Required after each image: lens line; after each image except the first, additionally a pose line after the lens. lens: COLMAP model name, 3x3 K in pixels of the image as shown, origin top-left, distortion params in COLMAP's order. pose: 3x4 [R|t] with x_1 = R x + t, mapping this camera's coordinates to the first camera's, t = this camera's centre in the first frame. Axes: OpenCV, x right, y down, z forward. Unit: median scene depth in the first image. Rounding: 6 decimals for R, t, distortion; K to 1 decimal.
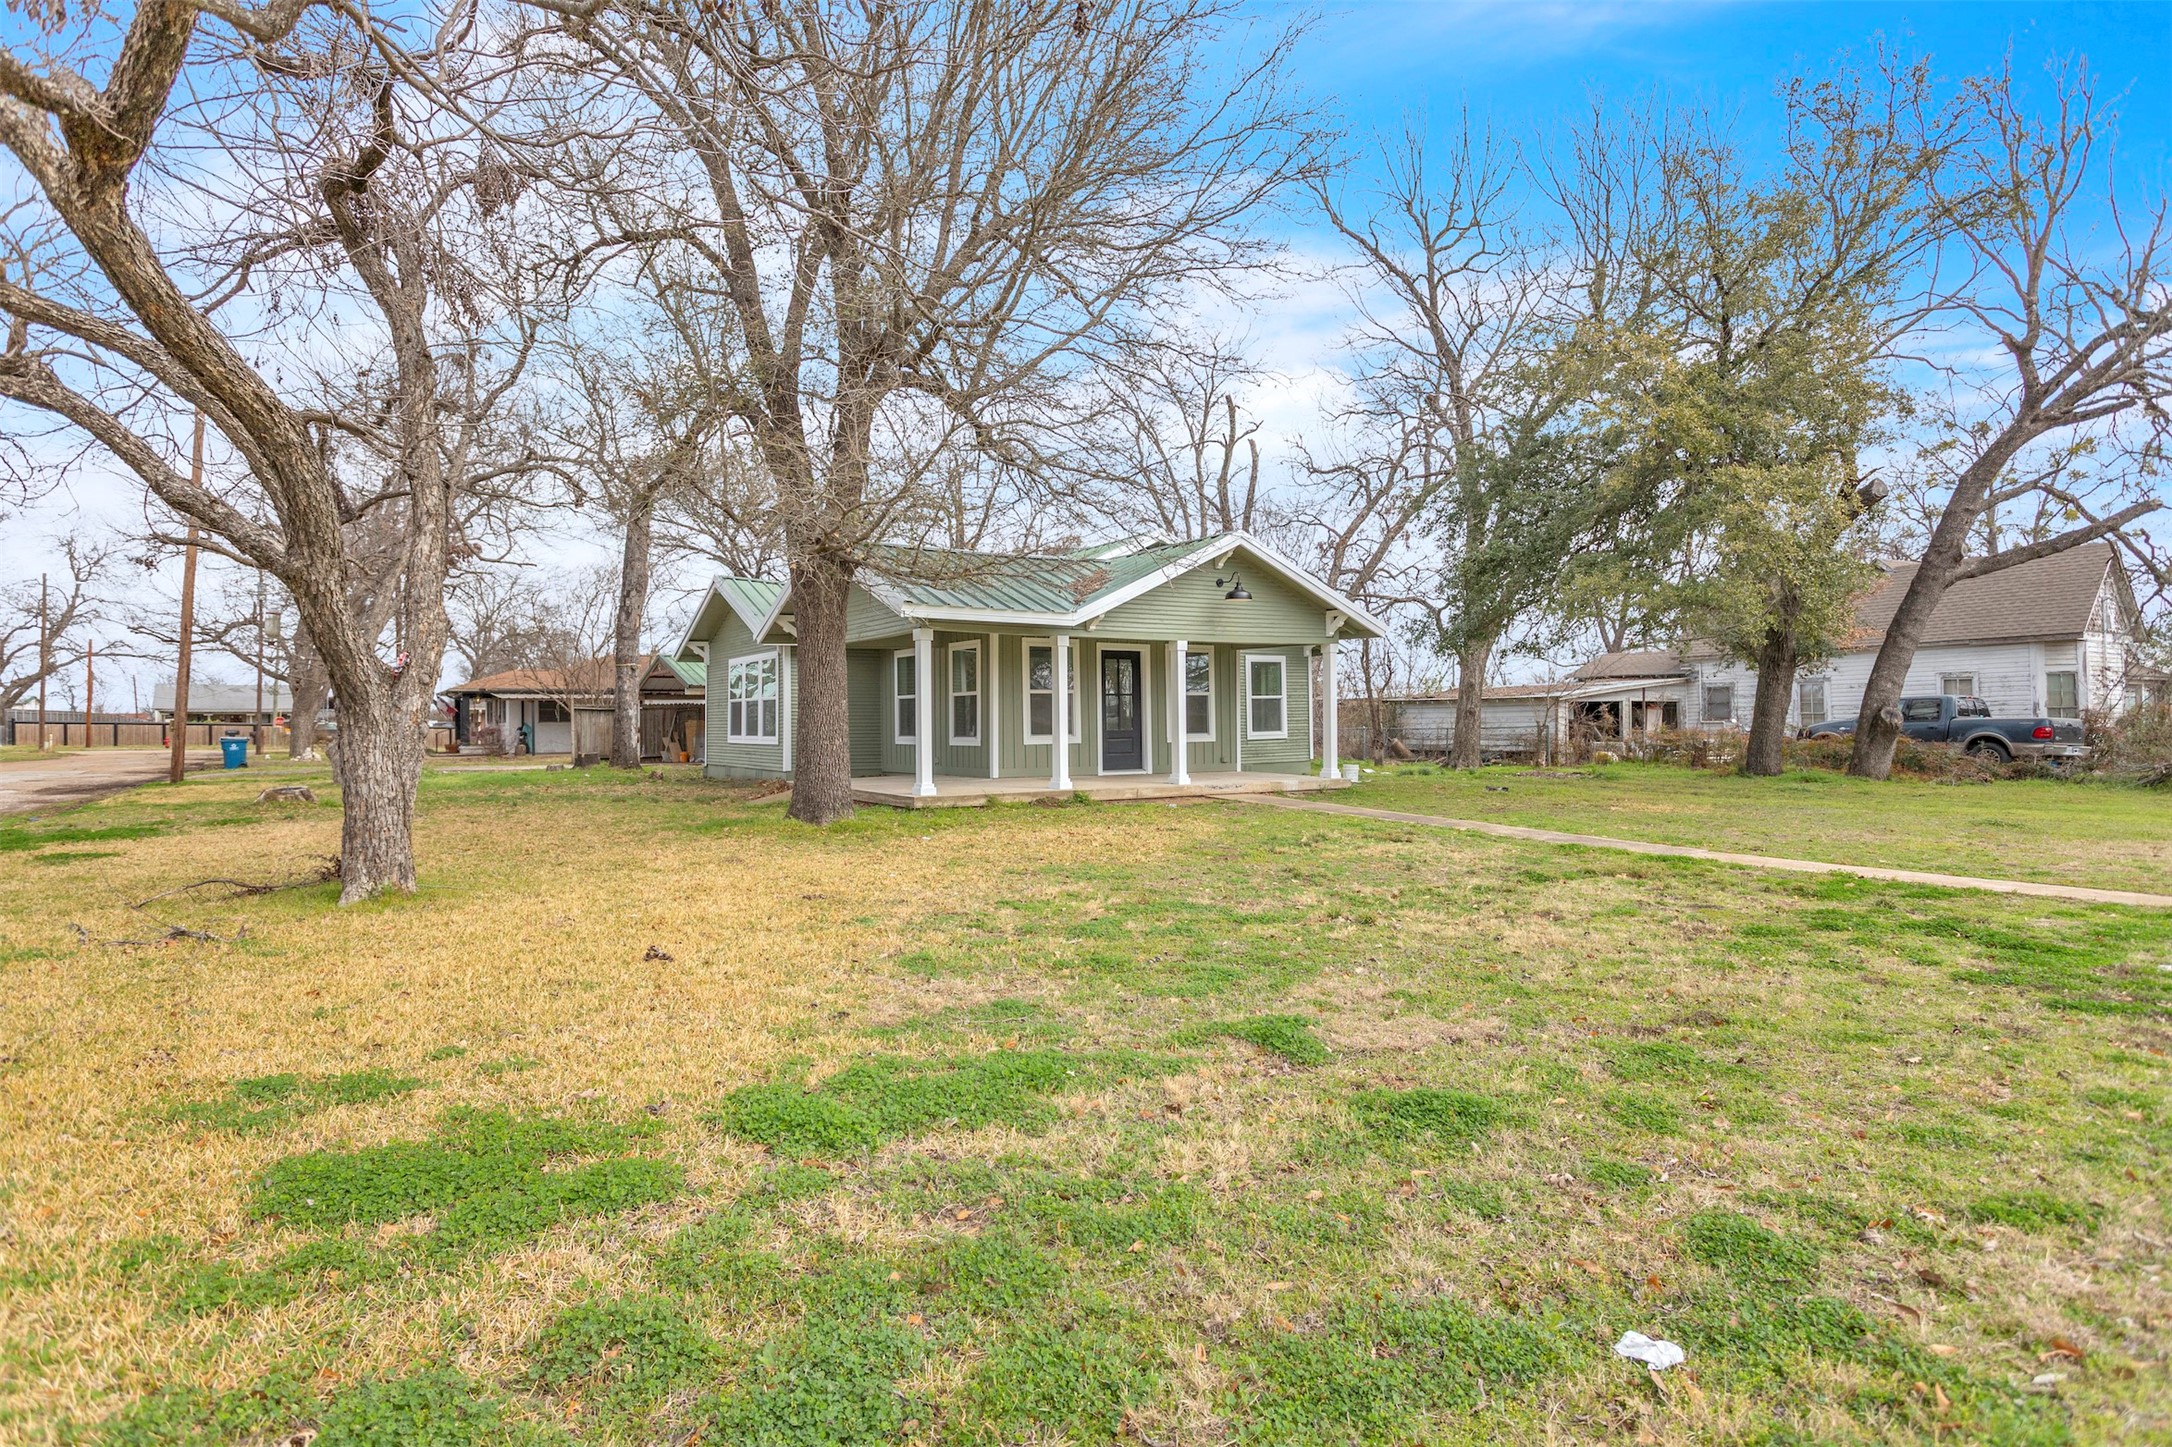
lens RADIAL K [[1061.3, 0, 1086.0], [0, 1061.3, 723.5], [0, 0, 1]] dist [0.006168, -0.000146]
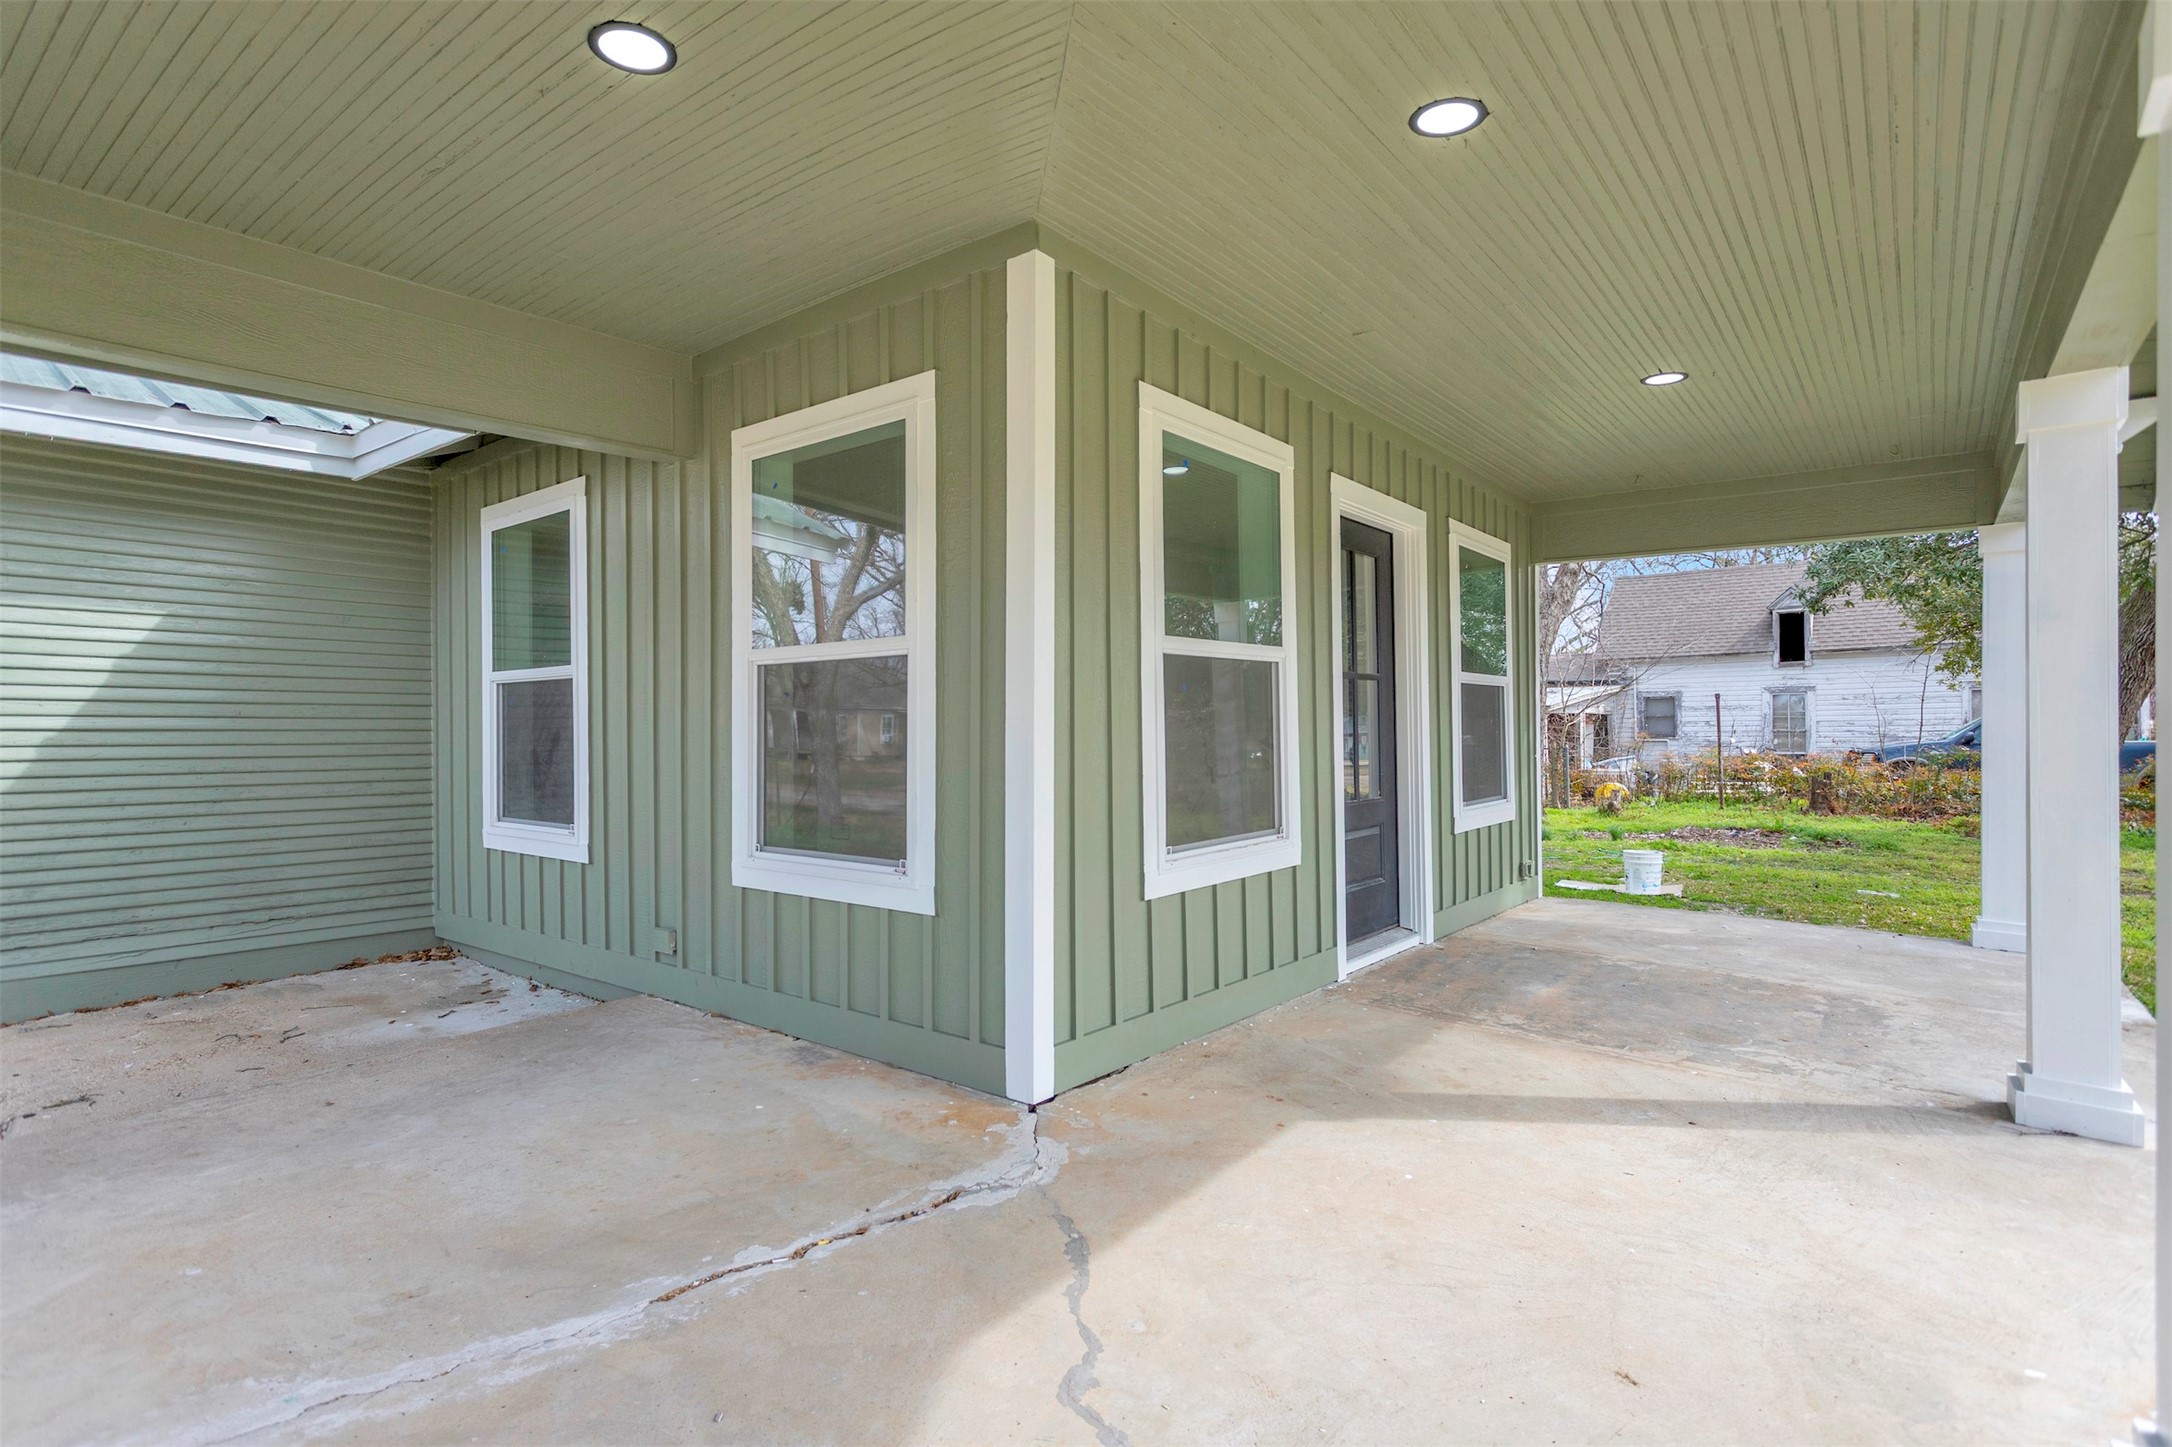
lens RADIAL K [[1061.3, 0, 1086.0], [0, 1061.3, 723.5], [0, 0, 1]] dist [0.006168, -0.000146]
pose [[0.956227, 0.006013, 0.292563, -0.121367], [-0.003868, 0.999961, -0.007912, -0.012164], [-0.292599, 0.006434, 0.956214, 0.752396]]
